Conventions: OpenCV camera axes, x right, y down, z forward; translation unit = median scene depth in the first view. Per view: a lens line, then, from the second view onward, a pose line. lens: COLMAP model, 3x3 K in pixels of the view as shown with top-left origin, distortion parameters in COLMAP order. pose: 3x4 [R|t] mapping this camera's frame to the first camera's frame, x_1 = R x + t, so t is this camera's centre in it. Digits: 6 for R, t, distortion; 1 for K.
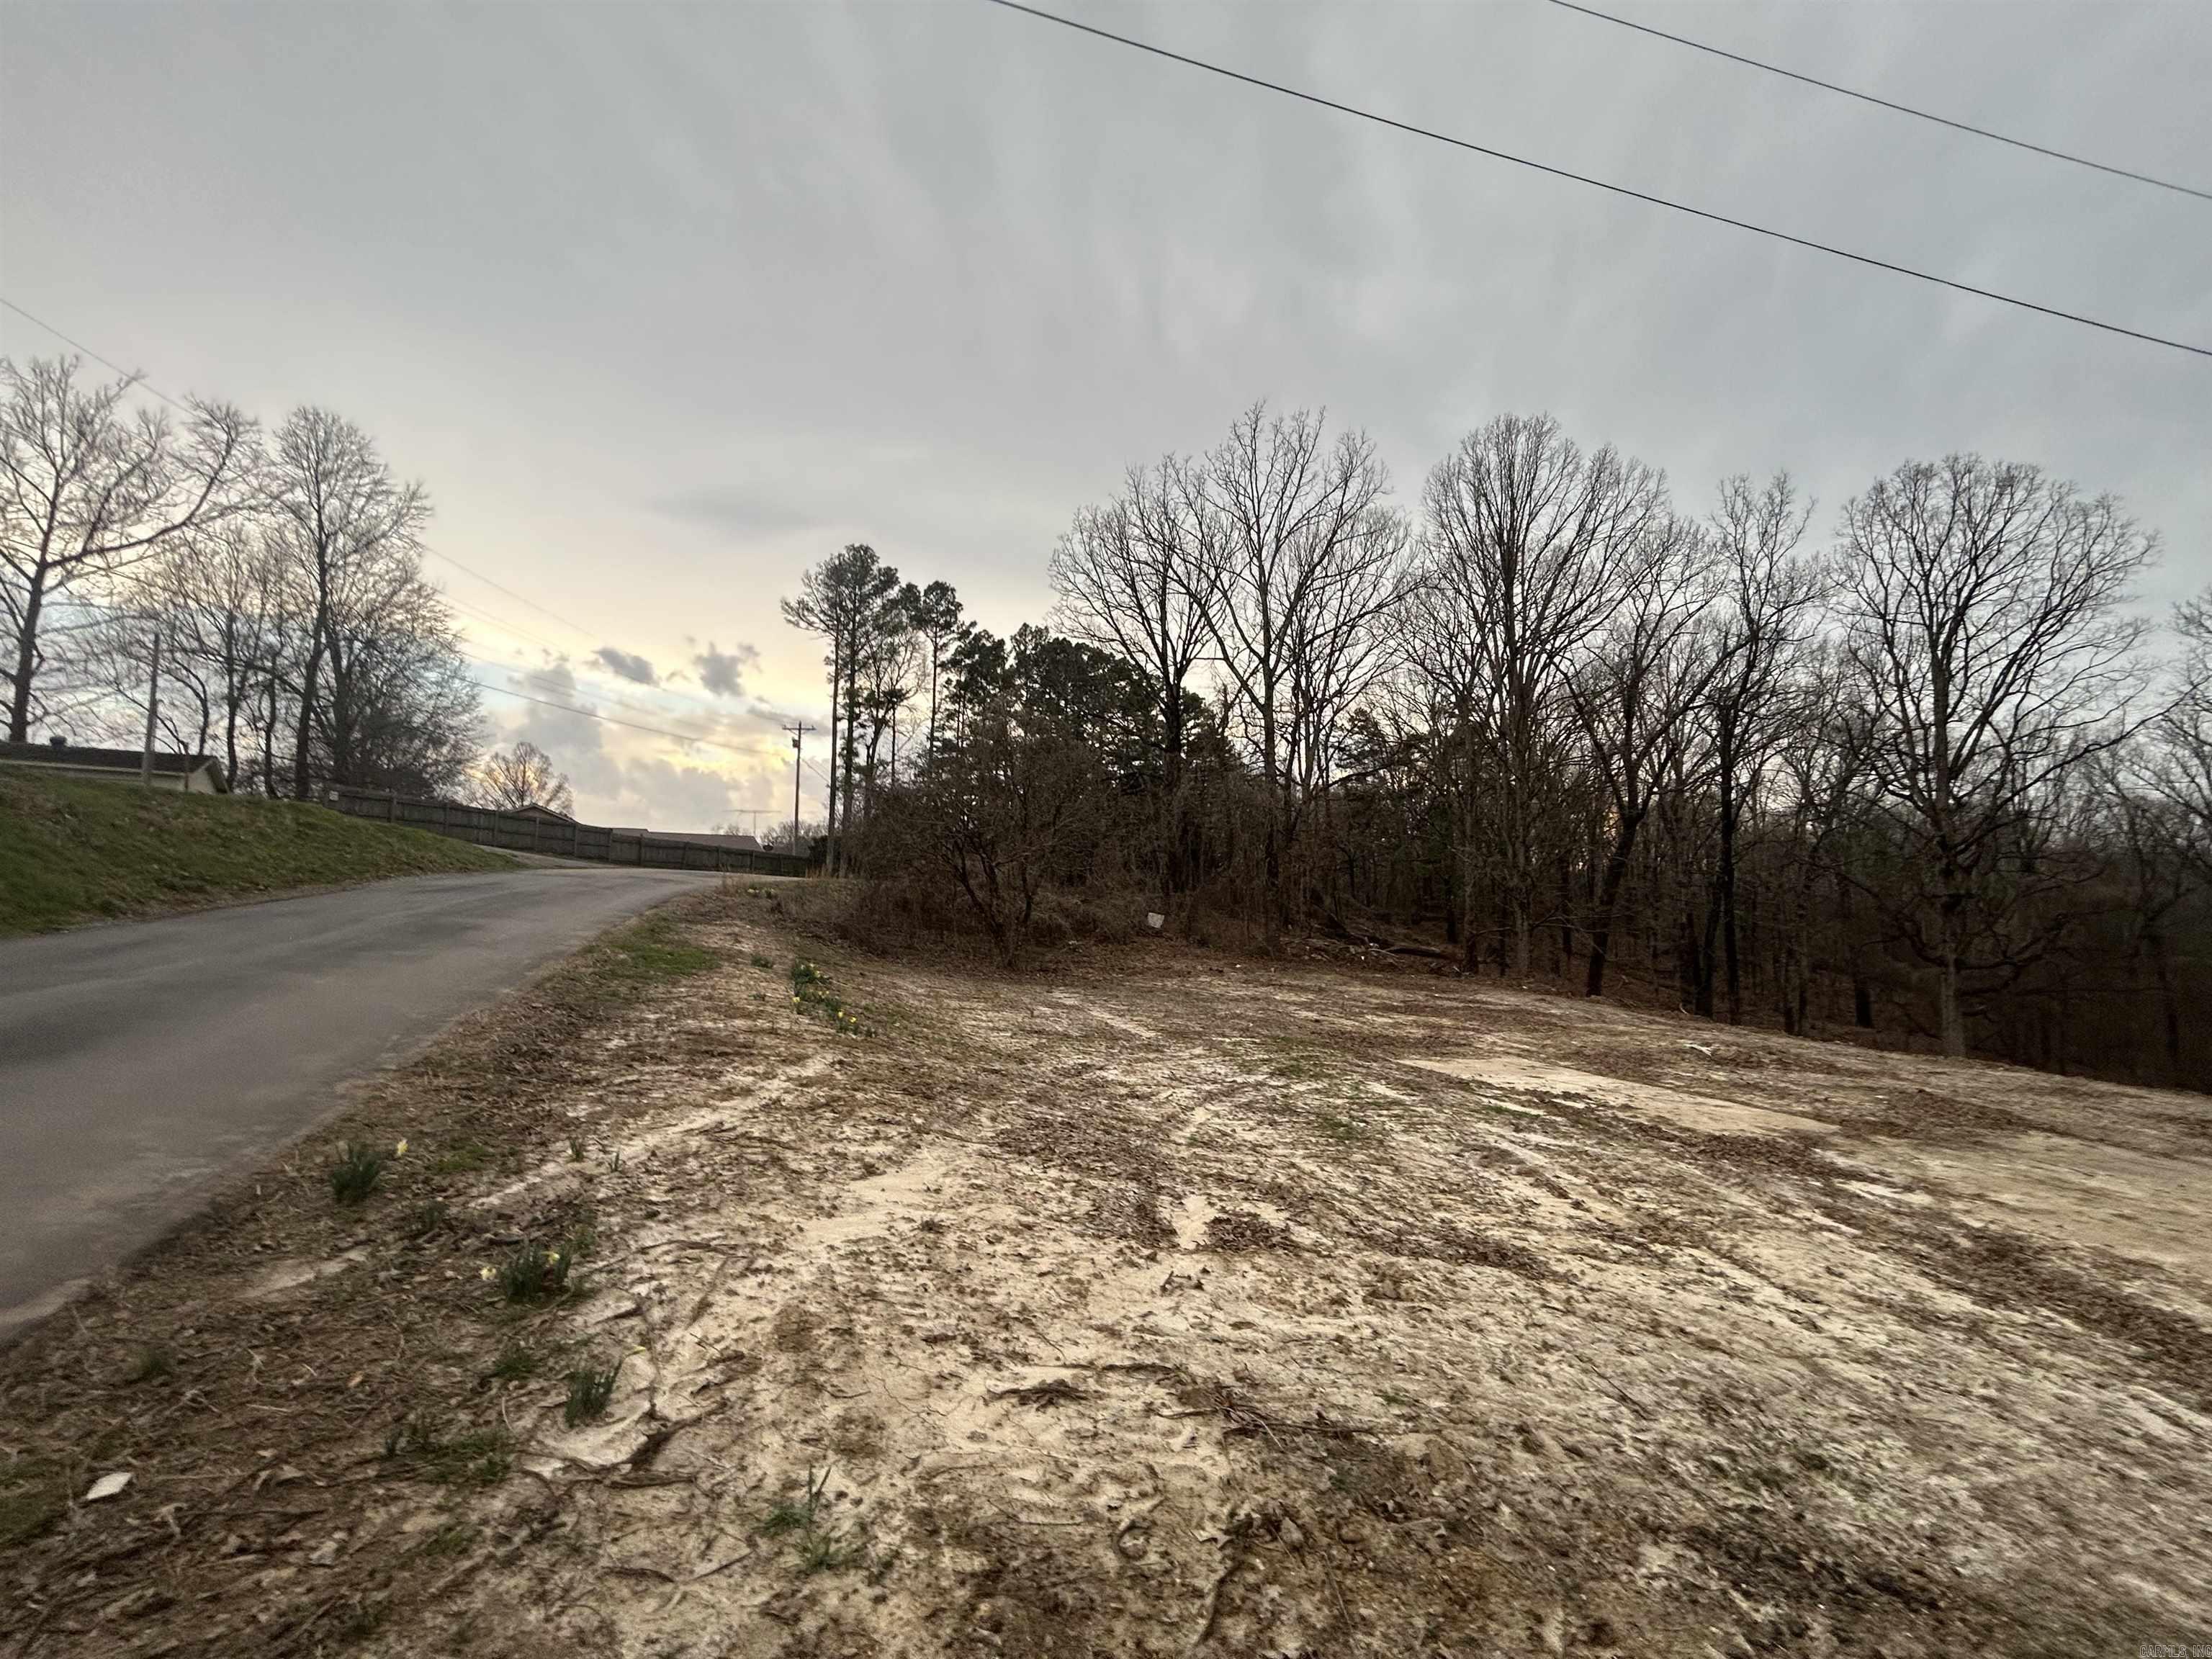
lens RADIAL K [[893.2, 0, 1109.7], [0, 893.2, 823.9], [0, 0, 1]] dist [-0.001325, 0.000910]
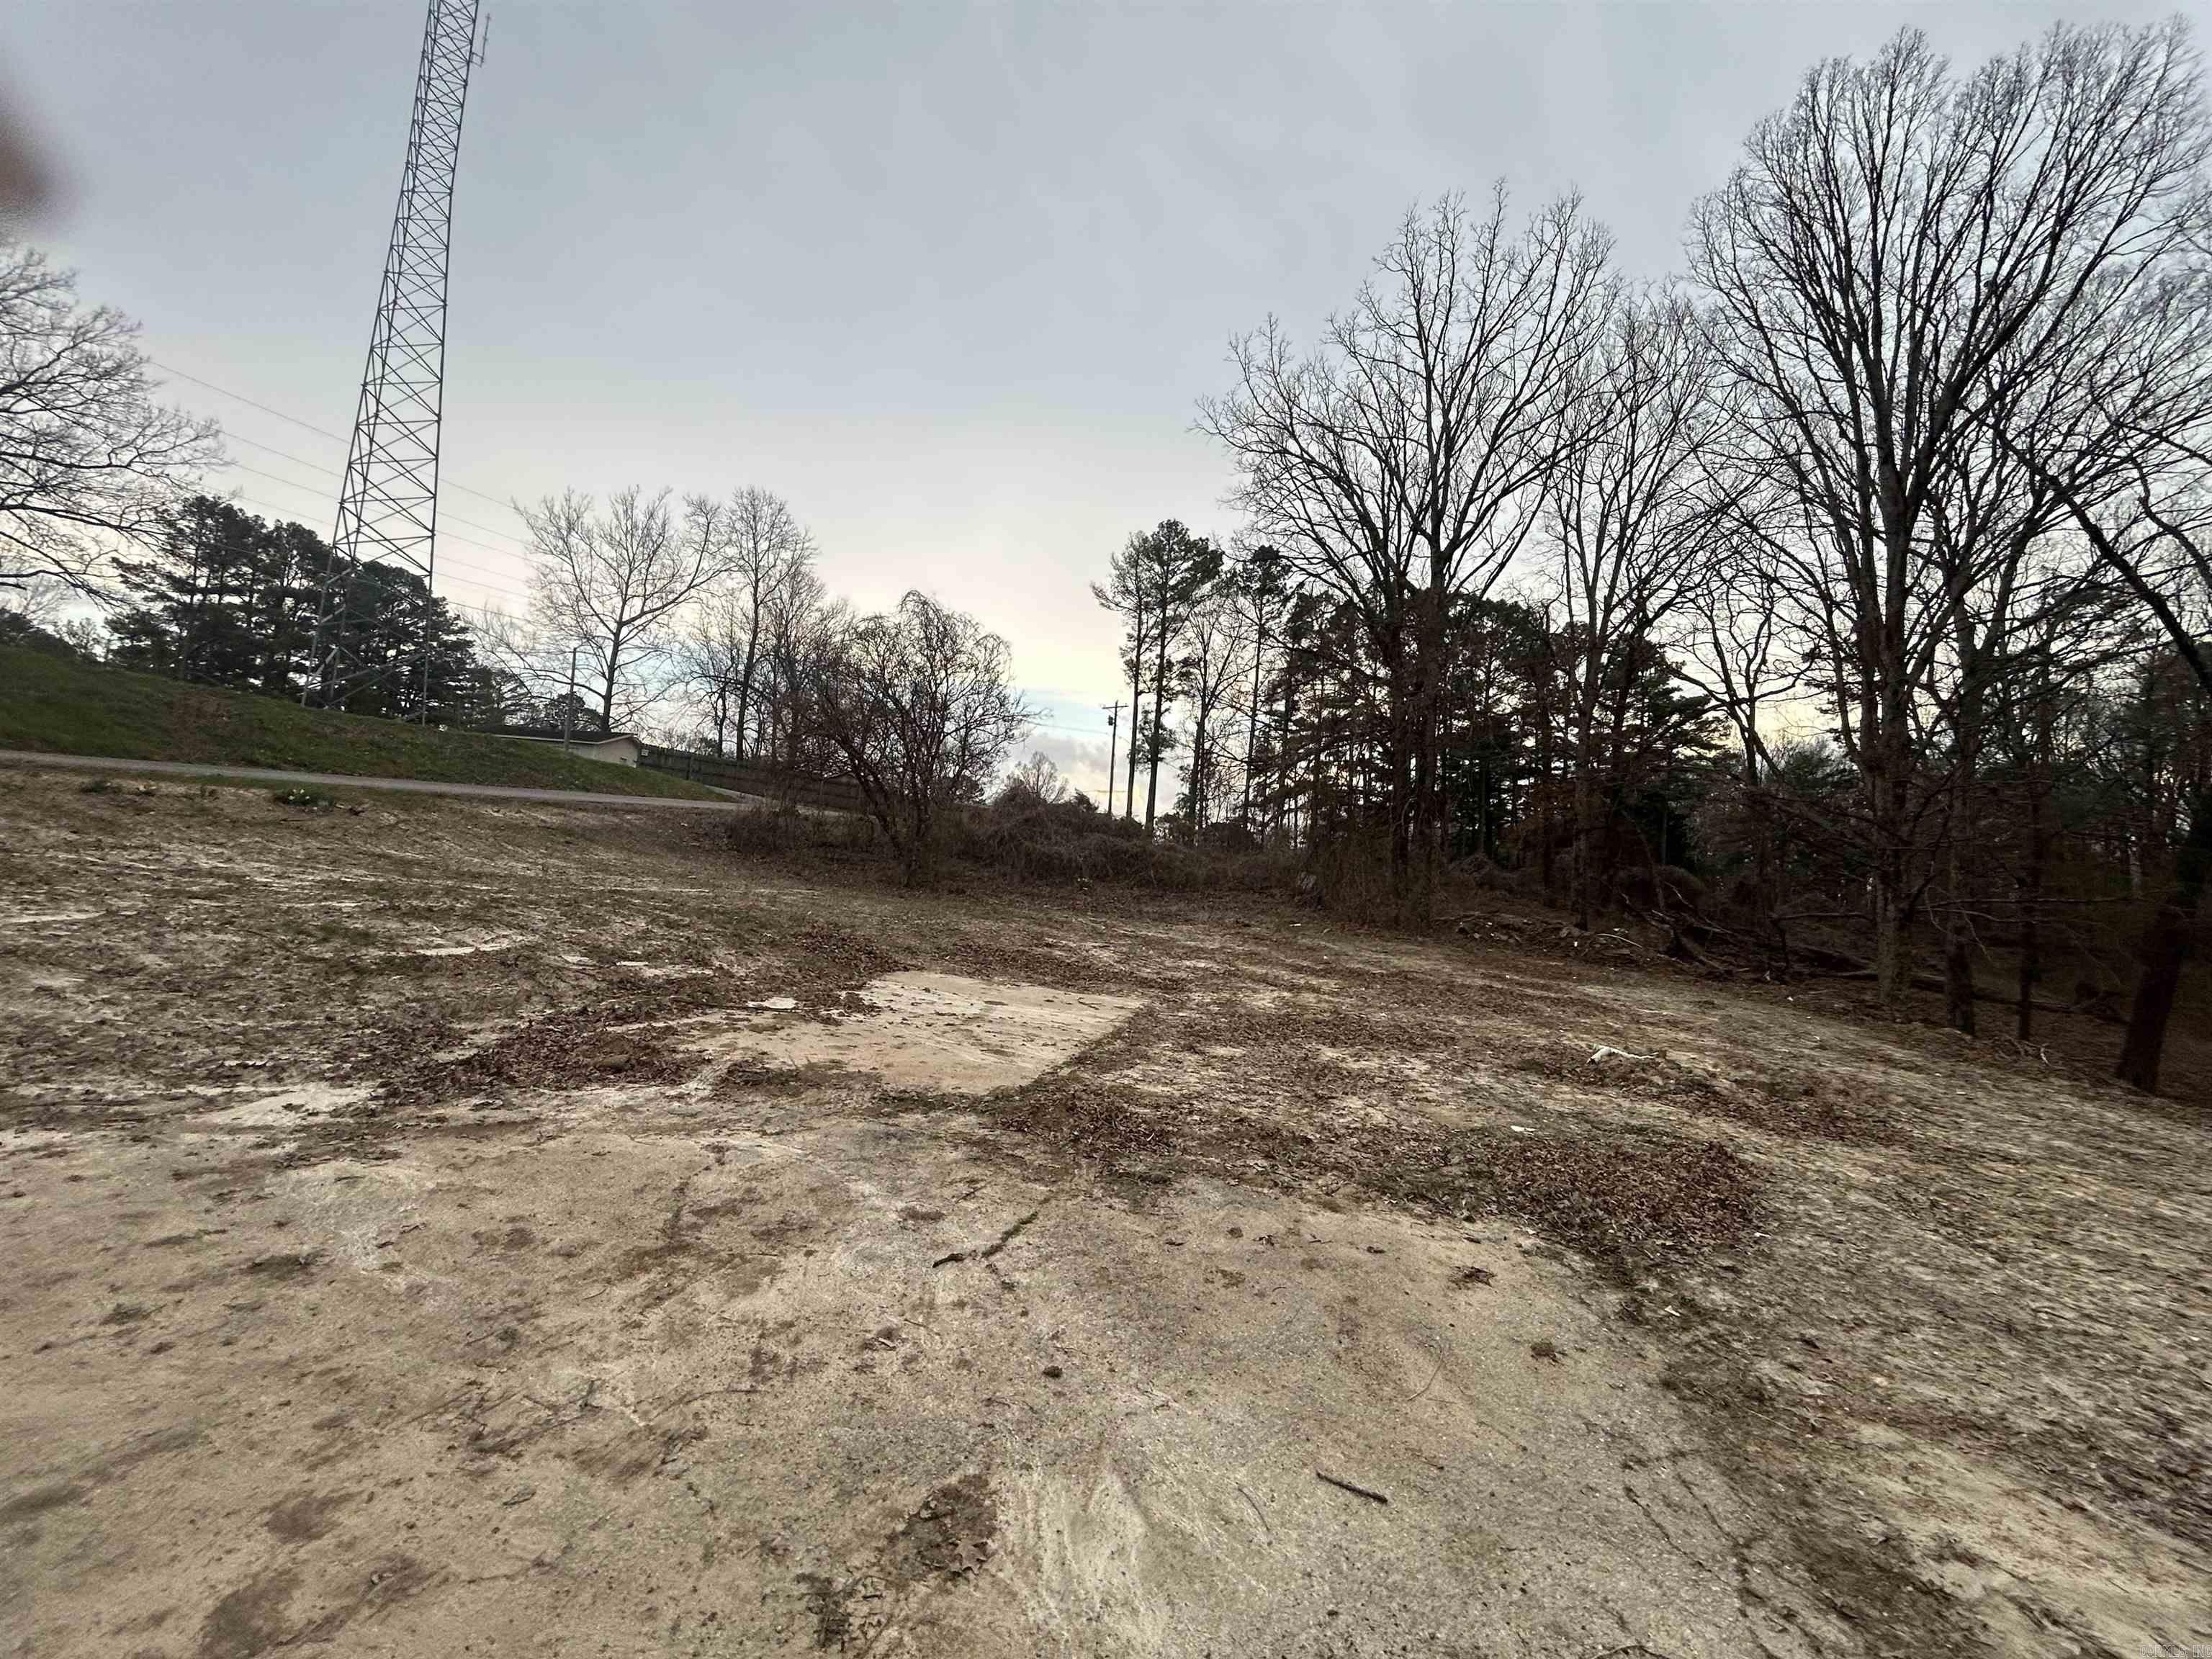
lens RADIAL K [[893.2, 0, 1108.5], [0, 893.2, 824.3], [0, 0, 1]] dist [-0.001325, 0.000910]
pose [[0.818256, 0.000075, -0.574853, 0.447522], [-0.009413, 0.999868, -0.013268, 0.081511], [0.574776, 0.016268, 0.818149, 0.259889]]
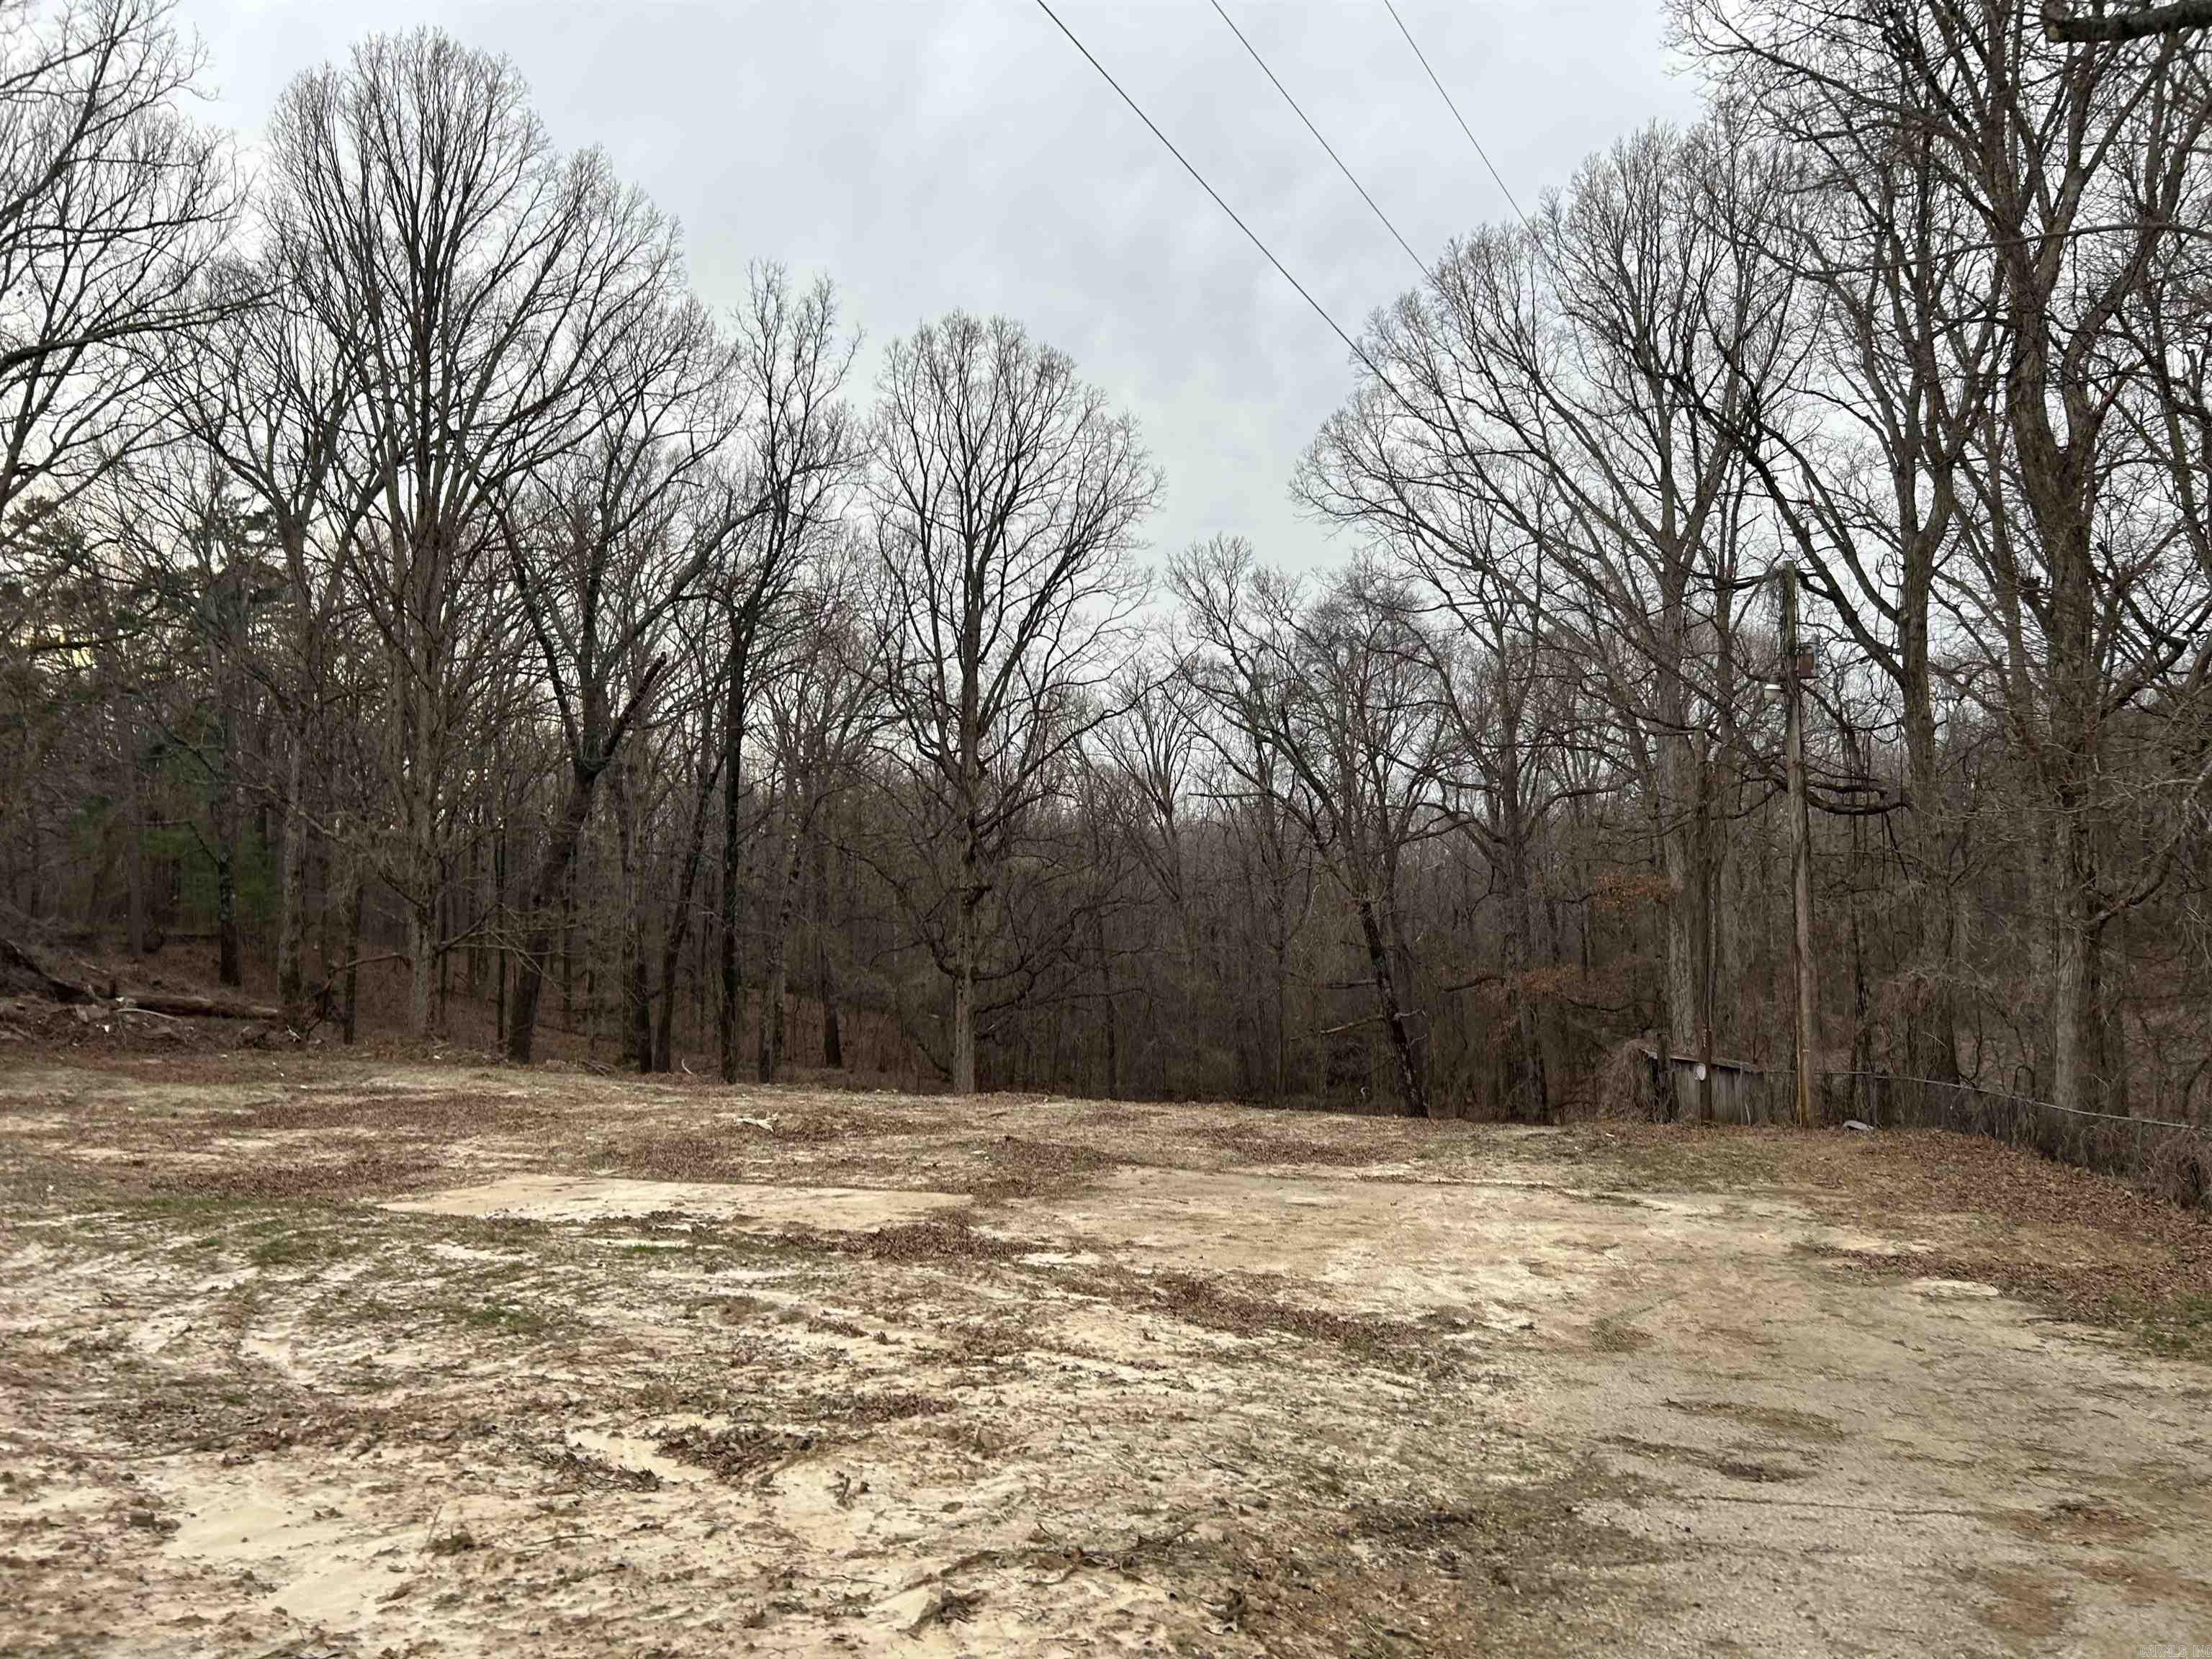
lens RADIAL K [[1657.8, 0, 1108.8], [0, 1657.8, 813.0], [0, 0, 1]] dist [0.062630, -0.060603]
pose [[0.633006, 0.021911, 0.773837, -0.099881], [-0.050846, 0.998618, 0.013317, -0.009789], [-0.772475, -0.047777, 0.633245, -0.004114]]
